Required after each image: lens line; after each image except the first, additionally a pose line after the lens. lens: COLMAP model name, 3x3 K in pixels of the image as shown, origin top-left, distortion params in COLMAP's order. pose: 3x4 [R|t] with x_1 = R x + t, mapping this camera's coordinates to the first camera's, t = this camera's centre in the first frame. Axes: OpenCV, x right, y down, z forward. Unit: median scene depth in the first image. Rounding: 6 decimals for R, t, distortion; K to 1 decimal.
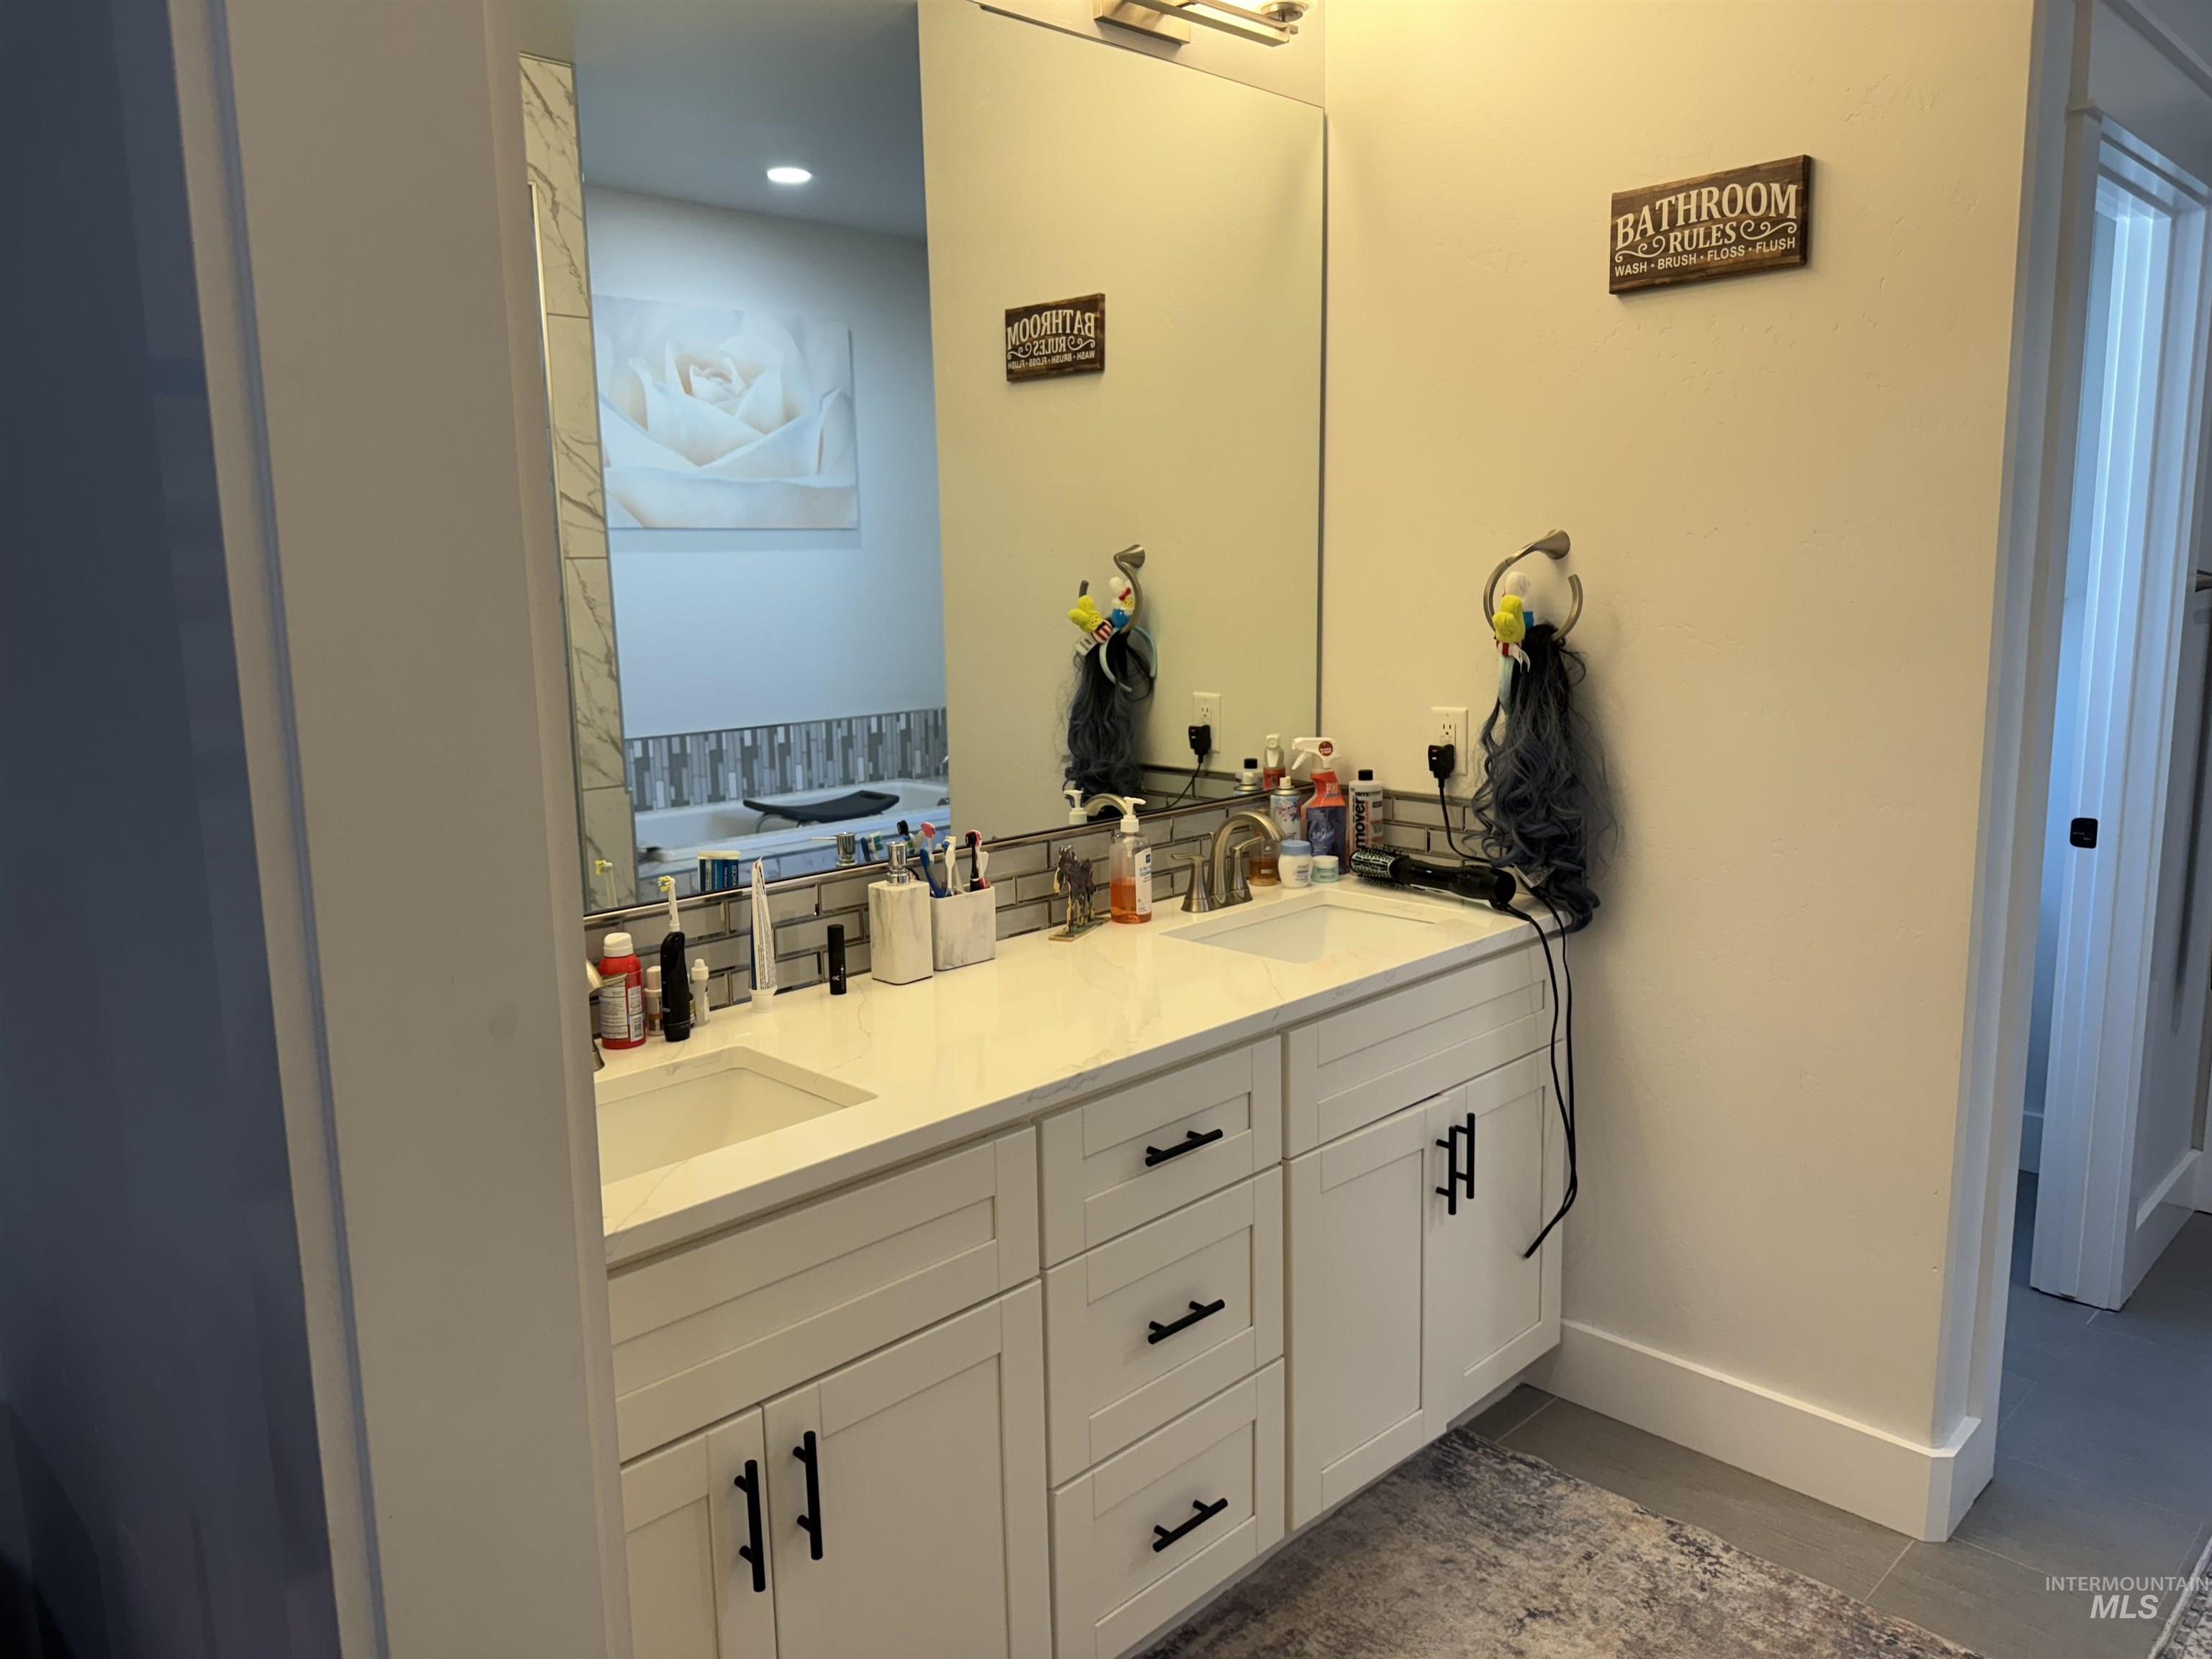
lens RADIAL K [[1675.8, 0, 1106.0], [0, 1675.8, 829.5], [0, 0, 1]] dist [-0.005534, -0.001354]
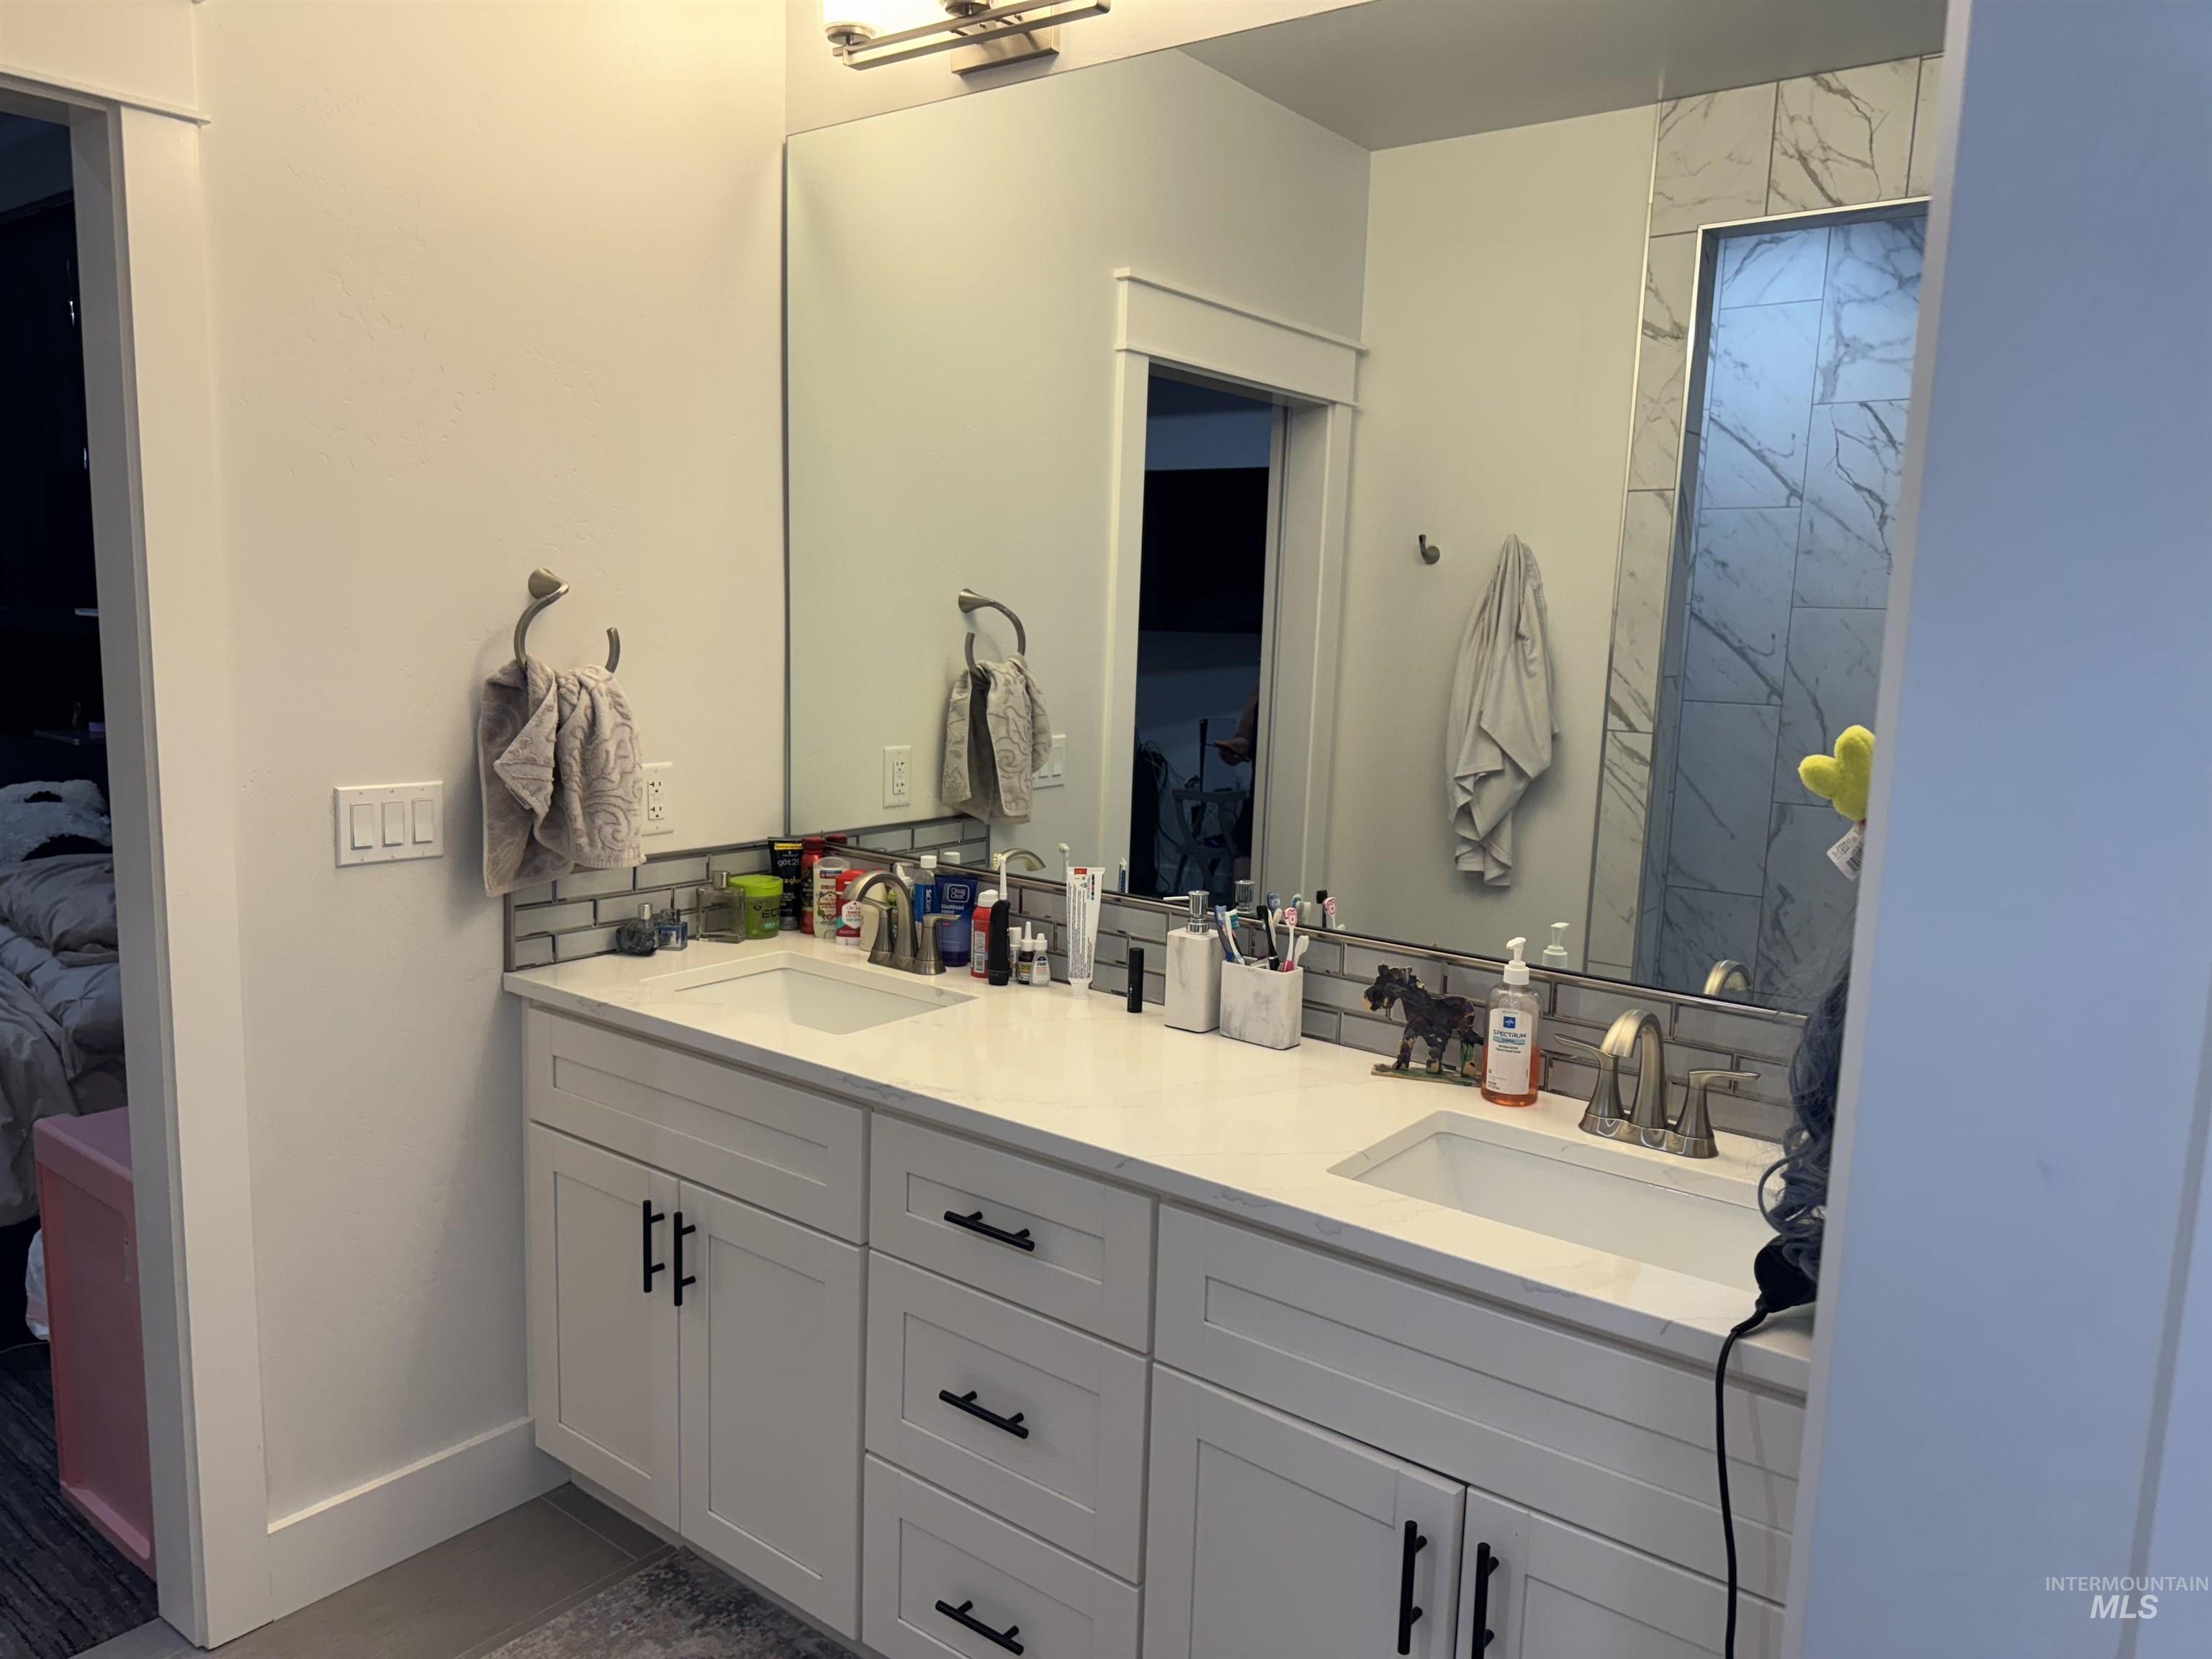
lens RADIAL K [[1466.3, 0, 1106.0], [0, 1466.3, 829.5], [0, 0, 1]] dist [0.002877, 0.000081]
pose [[0.127452, 0.162826, -0.978388, 0.772602], [-0.205136, 0.969432, 0.134613, -0.145546], [0.970400, 0.183546, 0.156957, 0.826636]]
